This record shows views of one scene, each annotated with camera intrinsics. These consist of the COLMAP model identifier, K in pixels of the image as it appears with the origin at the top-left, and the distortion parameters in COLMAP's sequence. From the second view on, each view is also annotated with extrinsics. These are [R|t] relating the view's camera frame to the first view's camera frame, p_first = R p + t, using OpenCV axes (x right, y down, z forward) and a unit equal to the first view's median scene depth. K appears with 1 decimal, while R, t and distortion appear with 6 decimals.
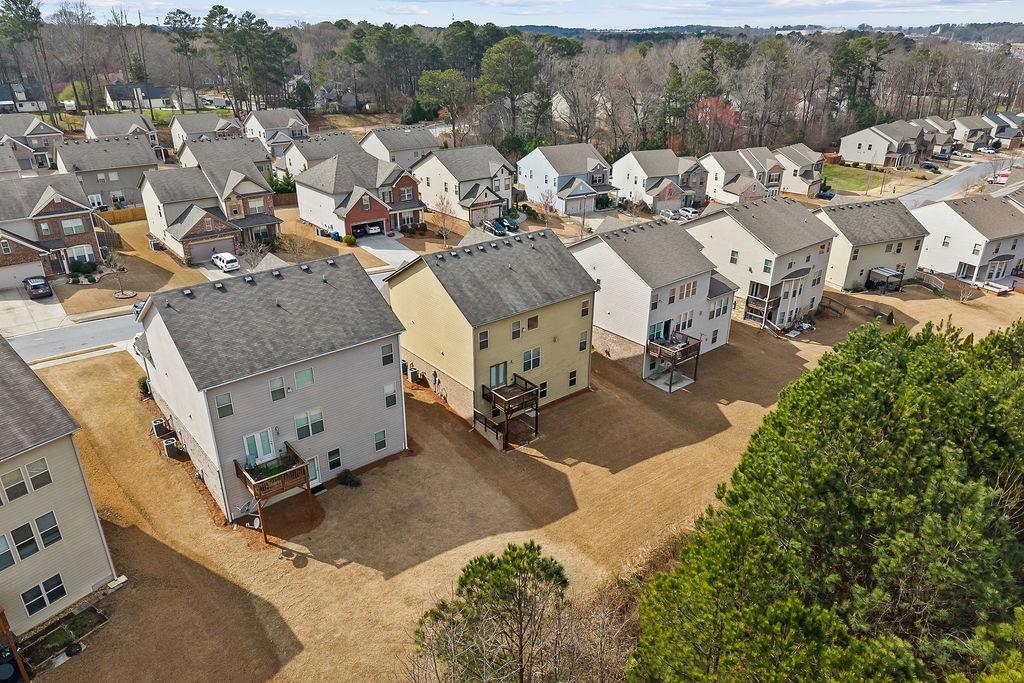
lens RADIAL K [[683.7, 0, 512.0], [0, 683.7, 341.5], [0, 0, 1]] dist [0.000812, -0.000503]
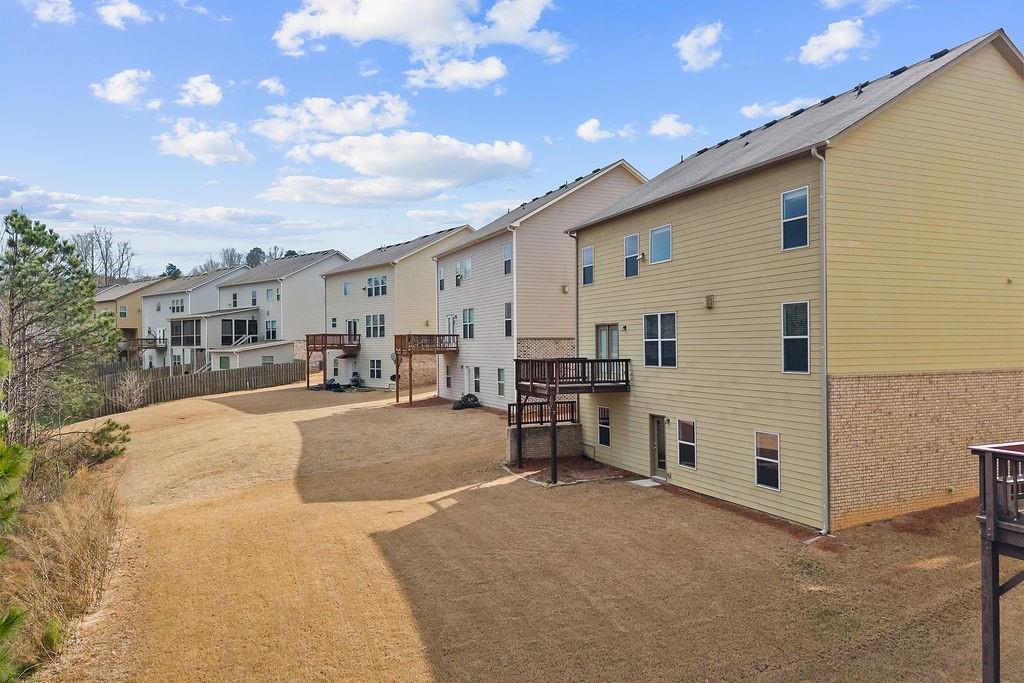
lens RADIAL K [[683.7, 0, 512.0], [0, 683.7, 341.5], [0, 0, 1]] dist [0.000812, -0.000503]
pose [[-0.284963, -0.011426, -0.958470, 0.471781], [-0.386031, 0.916622, 0.103843, 0.019493], [0.877369, 0.399591, -0.265614, 1.083025]]
